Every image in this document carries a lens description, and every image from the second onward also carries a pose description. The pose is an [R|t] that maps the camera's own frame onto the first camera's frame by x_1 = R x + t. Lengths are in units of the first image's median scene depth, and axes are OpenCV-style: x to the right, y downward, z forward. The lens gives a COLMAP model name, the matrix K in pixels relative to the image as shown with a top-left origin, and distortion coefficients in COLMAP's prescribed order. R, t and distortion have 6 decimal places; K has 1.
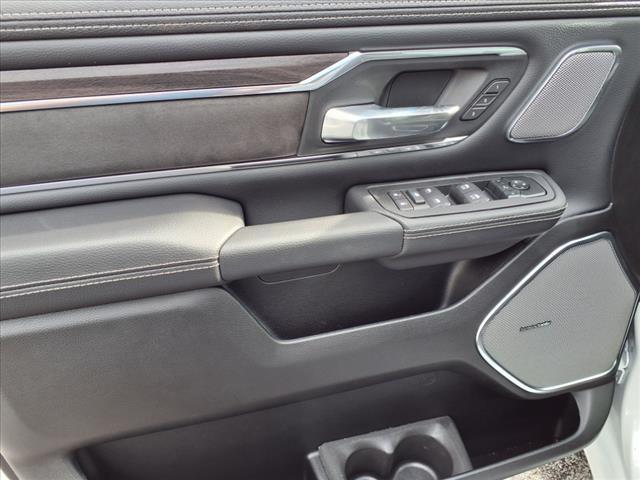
lens RADIAL K [[500.6, 0, 320.0], [0, 500.6, 240.0], [0, 0, 1]] dist [-0.009400, 0.002681]
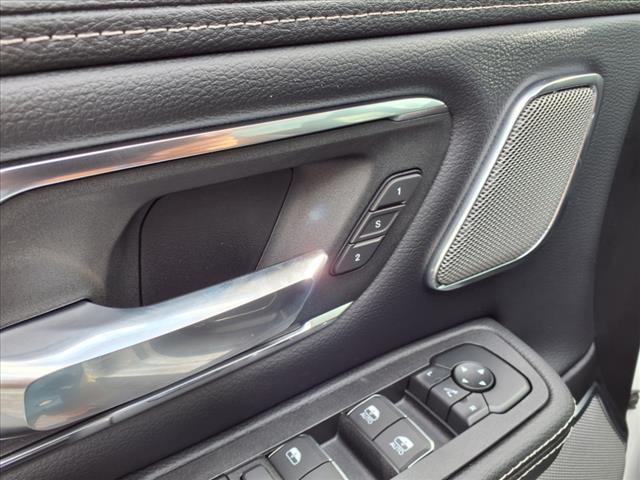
lens RADIAL K [[544.0, 0, 320.0], [0, 544.0, 240.0], [0, 0, 1]] dist [-0.010449, -0.008281]
pose [[0.933939, -0.181524, 0.307908, 0.142034], [0.220333, 0.970684, -0.096051, -0.233885], [-0.281446, 0.157548, 0.946555, 0.584811]]
